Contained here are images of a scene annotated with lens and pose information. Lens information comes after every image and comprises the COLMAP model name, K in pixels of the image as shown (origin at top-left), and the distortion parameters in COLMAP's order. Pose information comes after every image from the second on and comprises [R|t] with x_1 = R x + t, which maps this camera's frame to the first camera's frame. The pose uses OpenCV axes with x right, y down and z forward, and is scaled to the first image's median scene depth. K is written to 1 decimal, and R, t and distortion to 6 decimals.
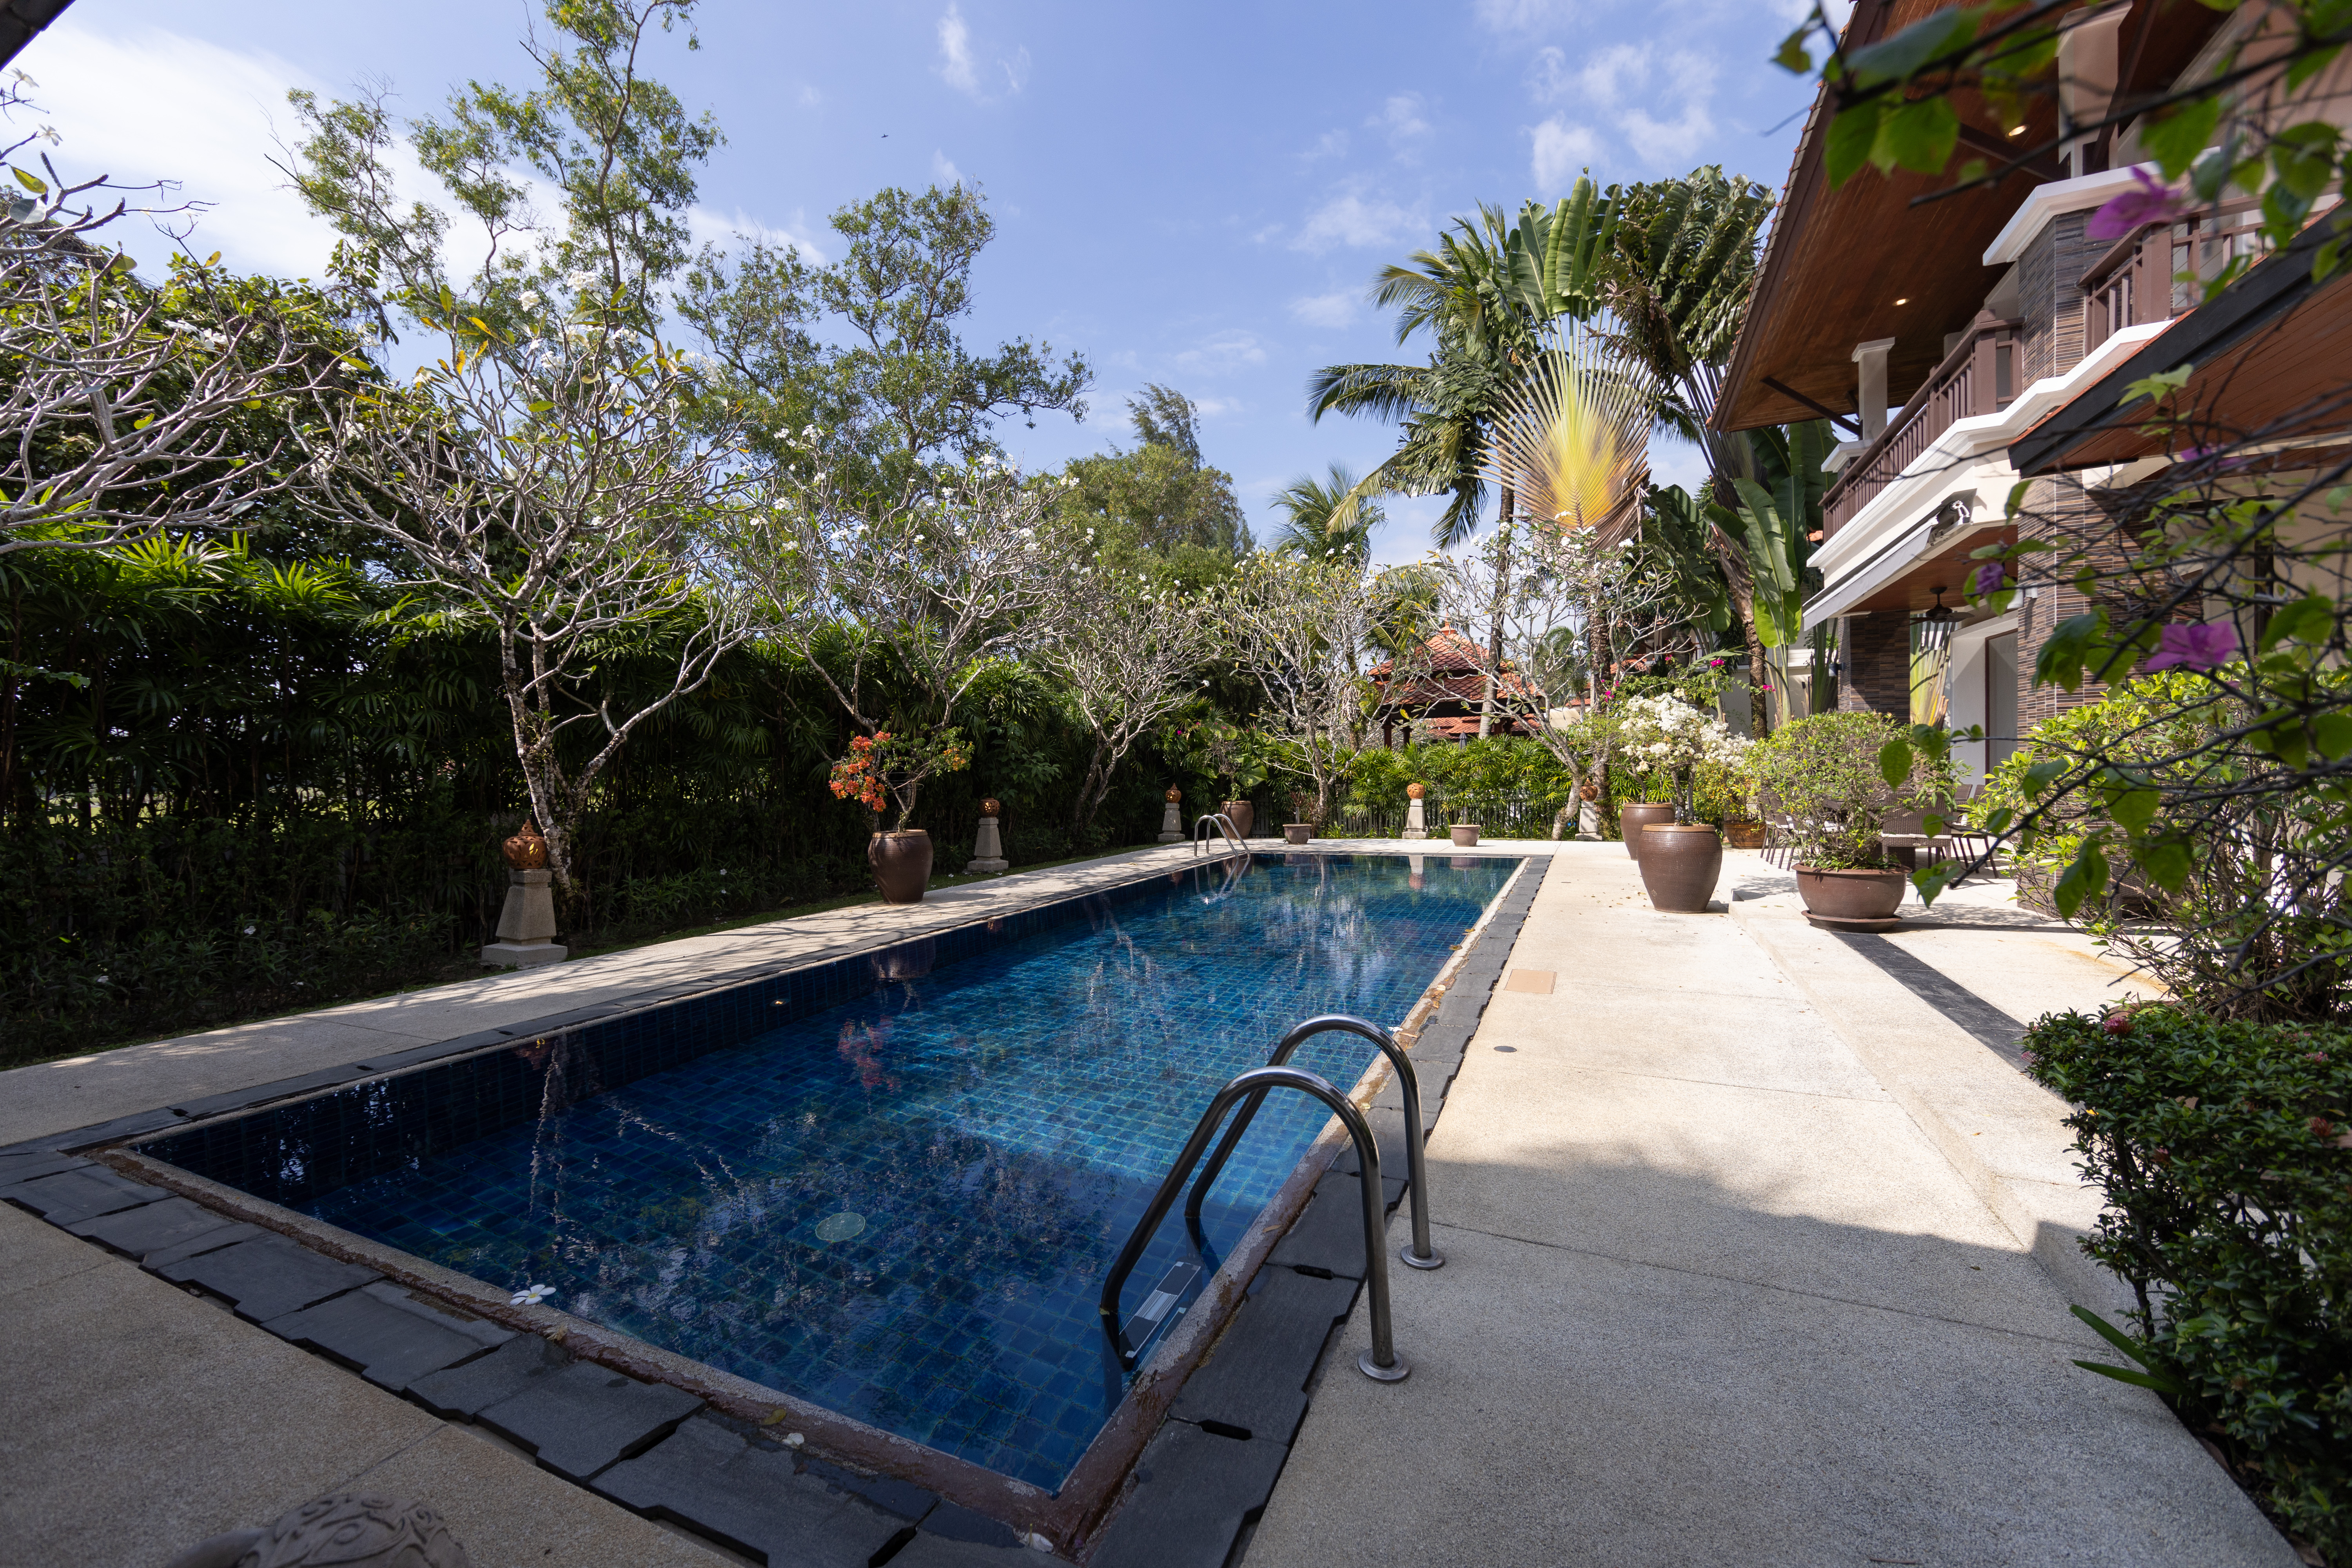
lens RADIAL K [[935.4, 0, 1172.2], [0, 935.4, 775.8], [0, 0, 1]] dist [-0.000758, 0.000118]
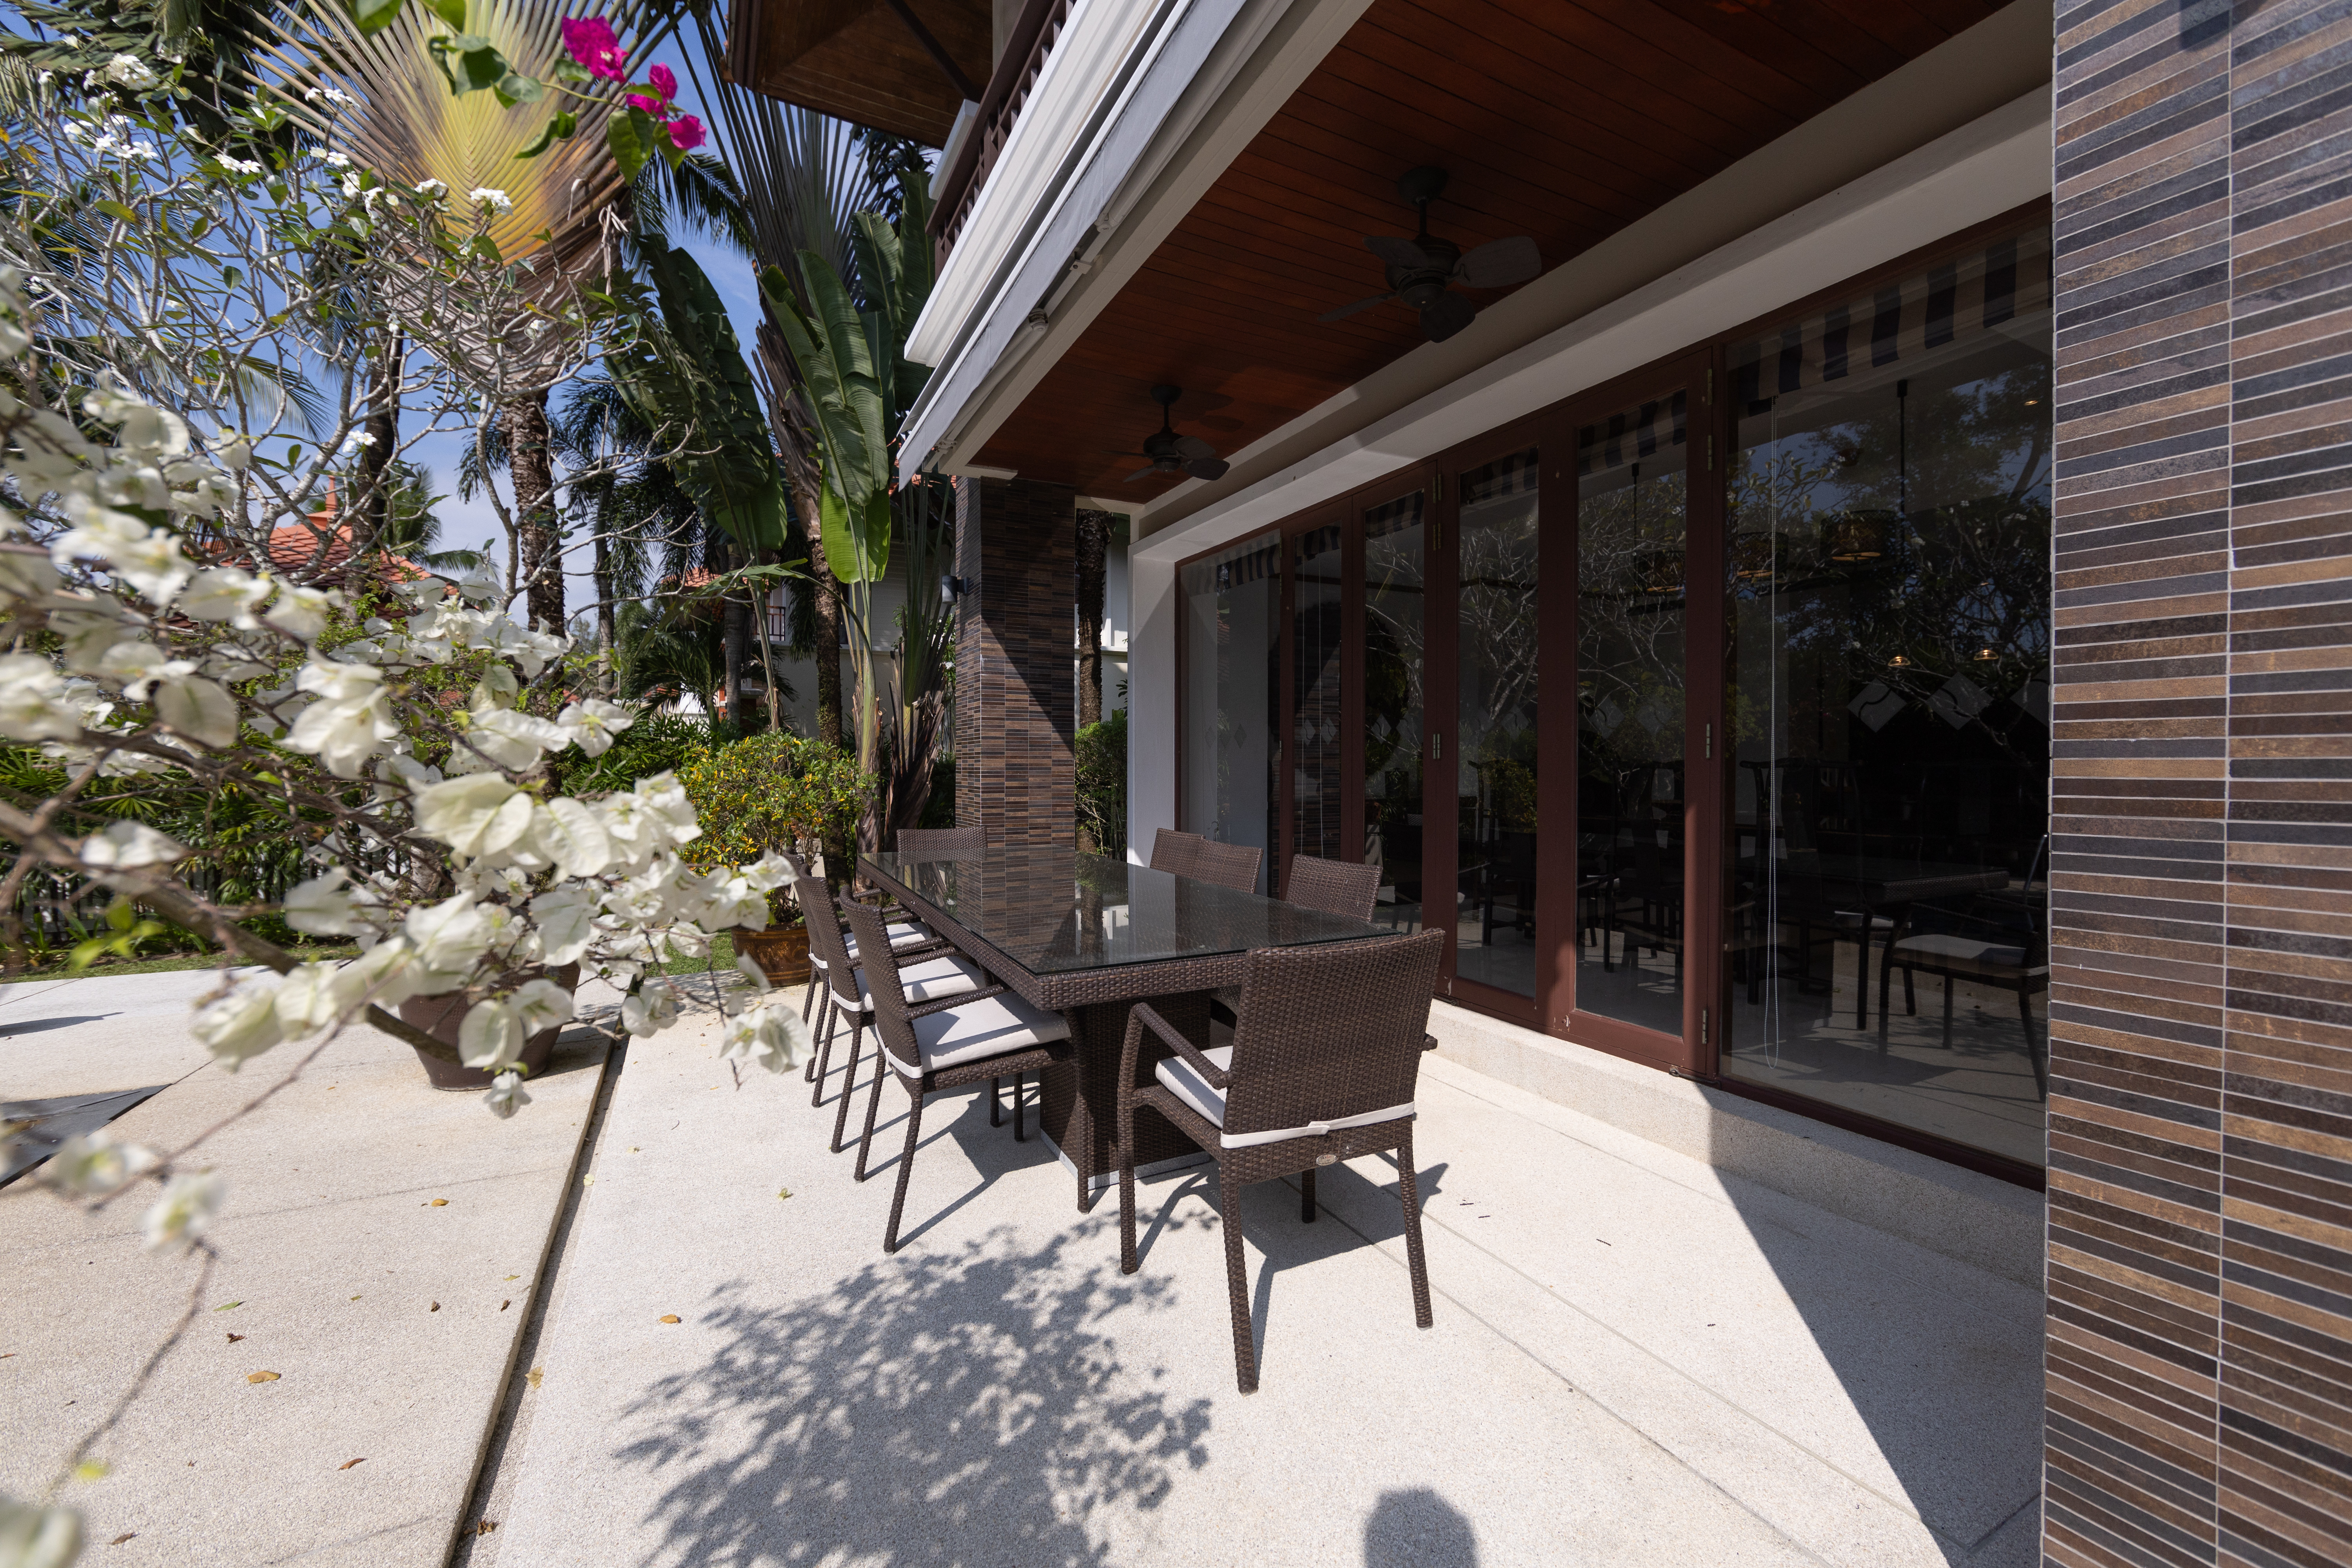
lens RADIAL K [[935.4, 0, 1174.6], [0, 935.4, 776.3], [0, 0, 1]] dist [-0.000758, 0.000118]
pose [[0.634860, 0.020342, 0.772359, 0.381416], [-0.017920, 0.999772, -0.011601, -0.016912], [-0.772419, -0.006476, 0.635080, 0.558103]]
